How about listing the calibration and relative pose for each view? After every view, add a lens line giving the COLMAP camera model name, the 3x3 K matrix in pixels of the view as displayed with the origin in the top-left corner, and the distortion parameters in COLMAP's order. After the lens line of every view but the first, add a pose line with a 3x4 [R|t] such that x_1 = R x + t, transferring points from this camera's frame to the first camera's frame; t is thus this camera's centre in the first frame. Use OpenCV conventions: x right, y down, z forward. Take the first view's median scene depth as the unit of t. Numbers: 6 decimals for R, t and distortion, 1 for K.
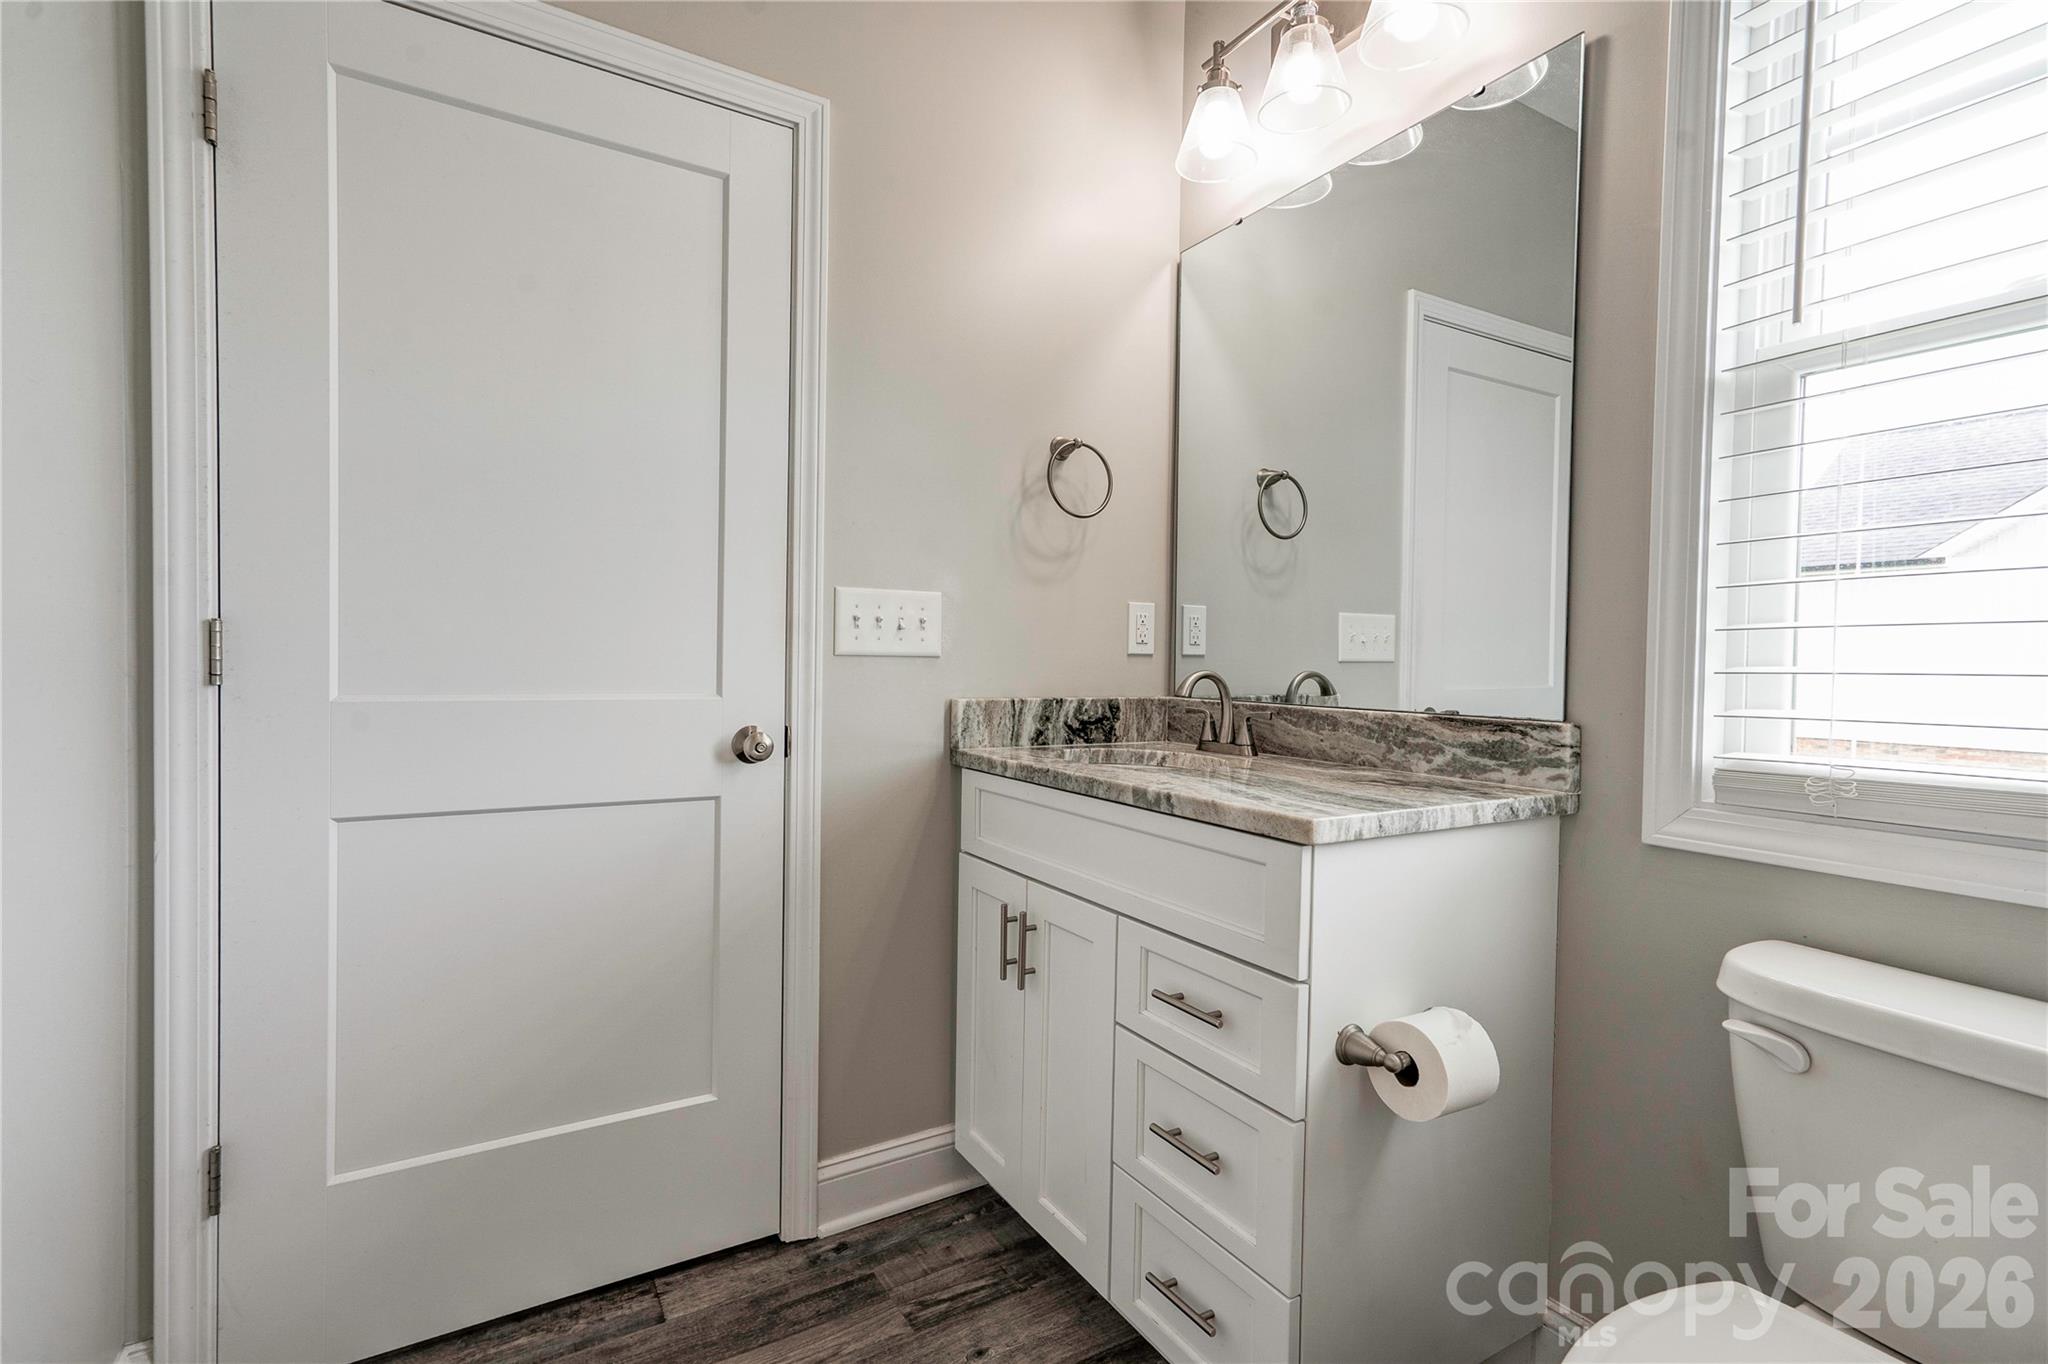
lens RADIAL K [[935.6, 0, 1008.1], [0, 935.6, 671.6], [0, 0, 1]] dist [-0.007449, 0.012174]
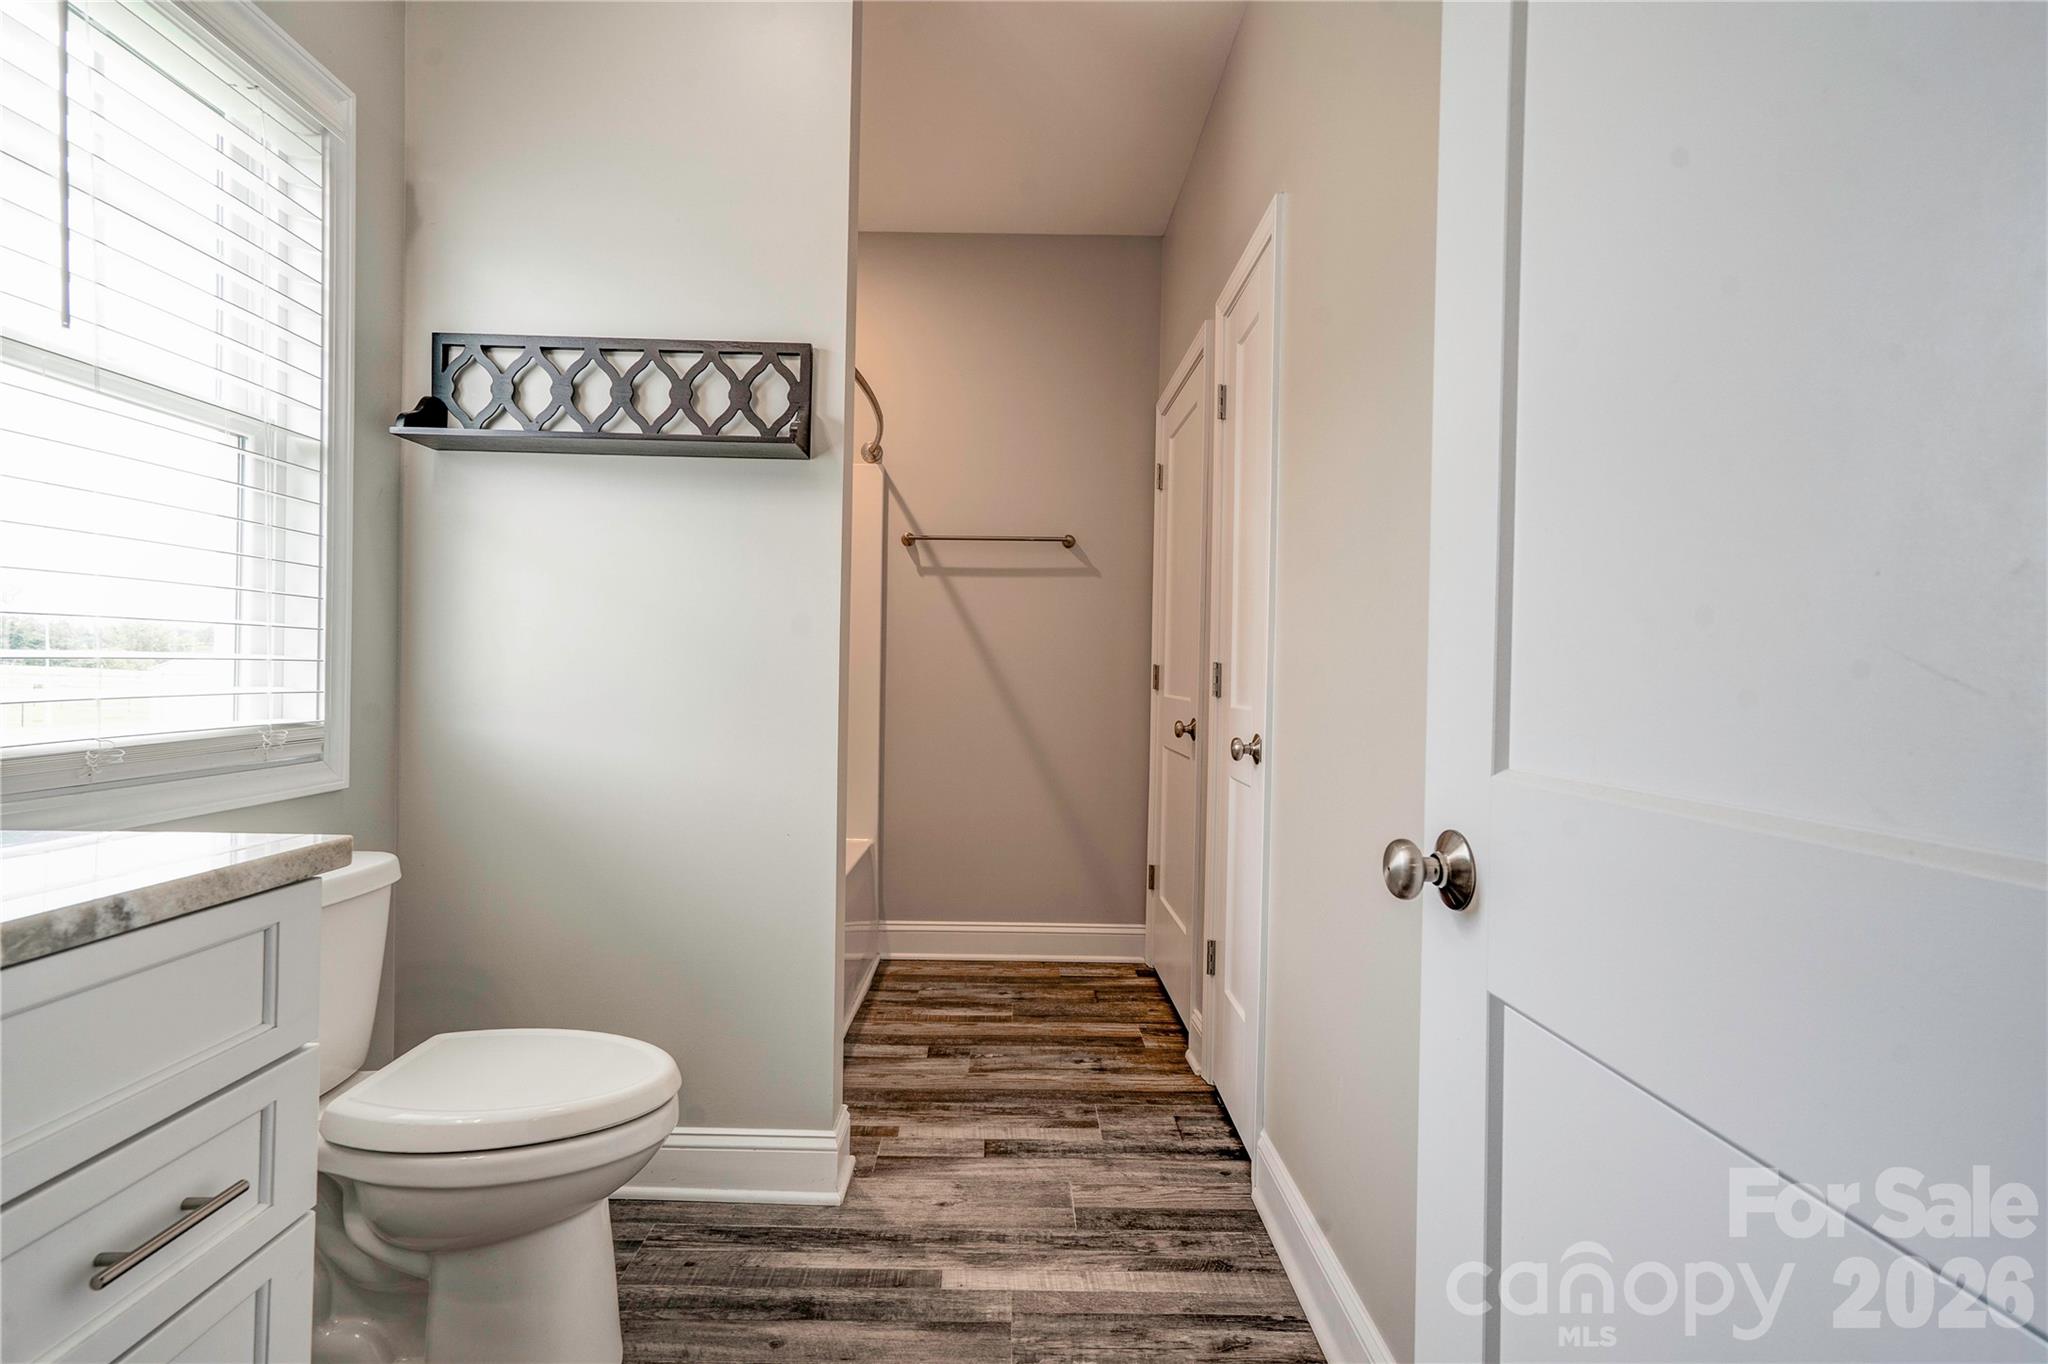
lens RADIAL K [[935.6, 0, 1008.1], [0, 935.6, 671.6], [0, 0, 1]] dist [-0.007449, 0.012174]
pose [[-0.856462, -0.027901, 0.515456, -0.479557], [-0.020416, 0.999588, 0.020184, -0.020283], [-0.515806, 0.006763, -0.856679, 1.037071]]
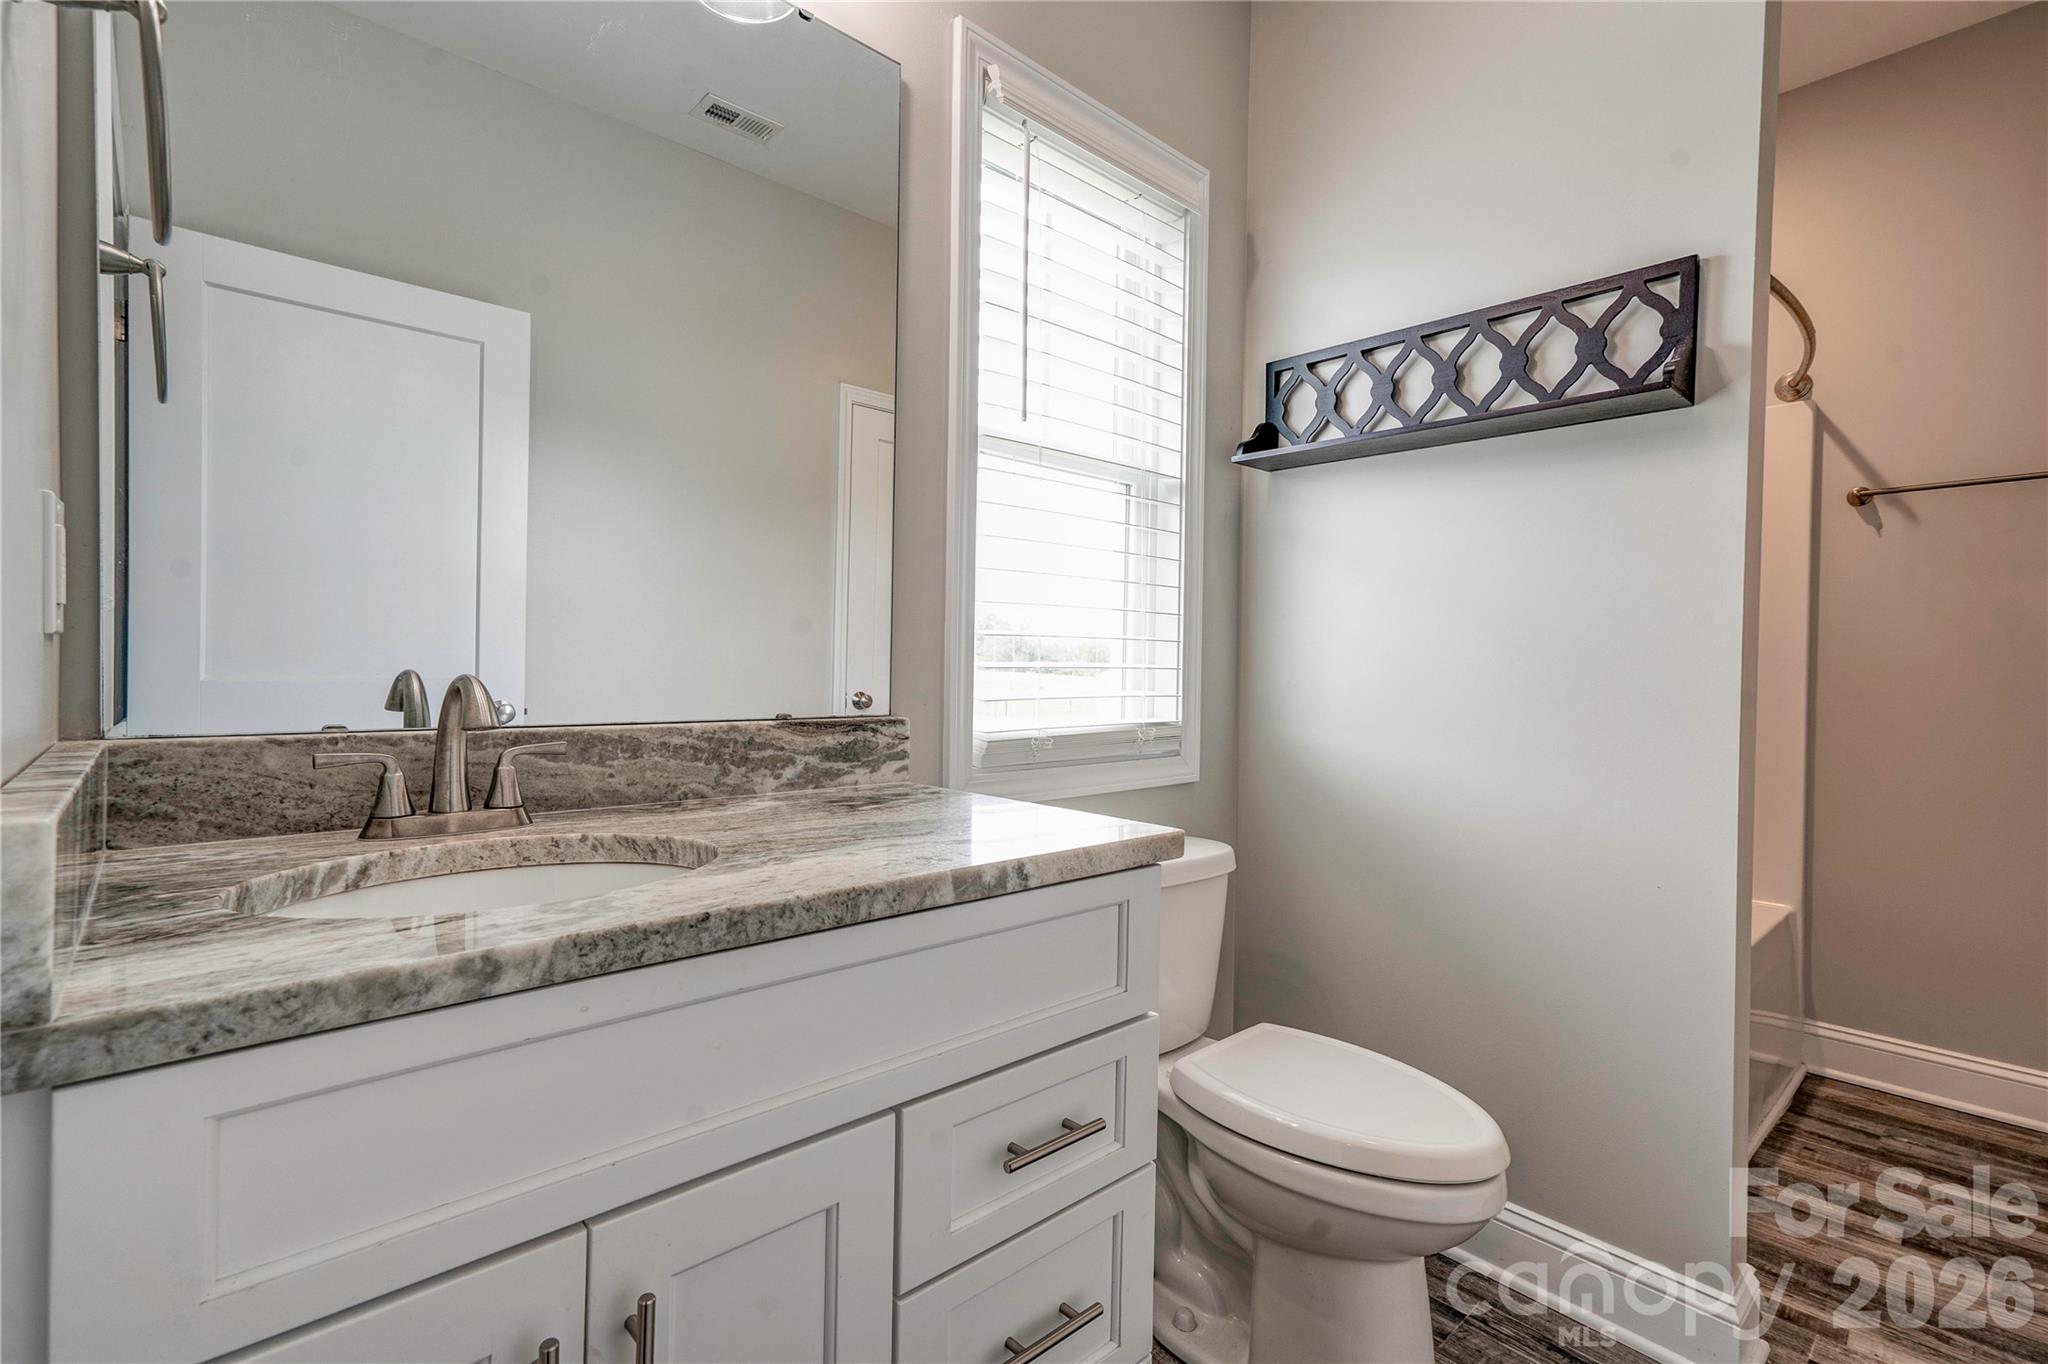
lens RADIAL K [[935.6, 0, 1008.1], [0, 935.6, 671.6], [0, 0, 1]] dist [-0.007449, 0.012174]
pose [[-0.190758, -0.024647, 0.981328, -0.422504], [-0.005068, 0.999696, 0.024123, -0.020144], [-0.981624, -0.000372, -0.190825, 0.982369]]
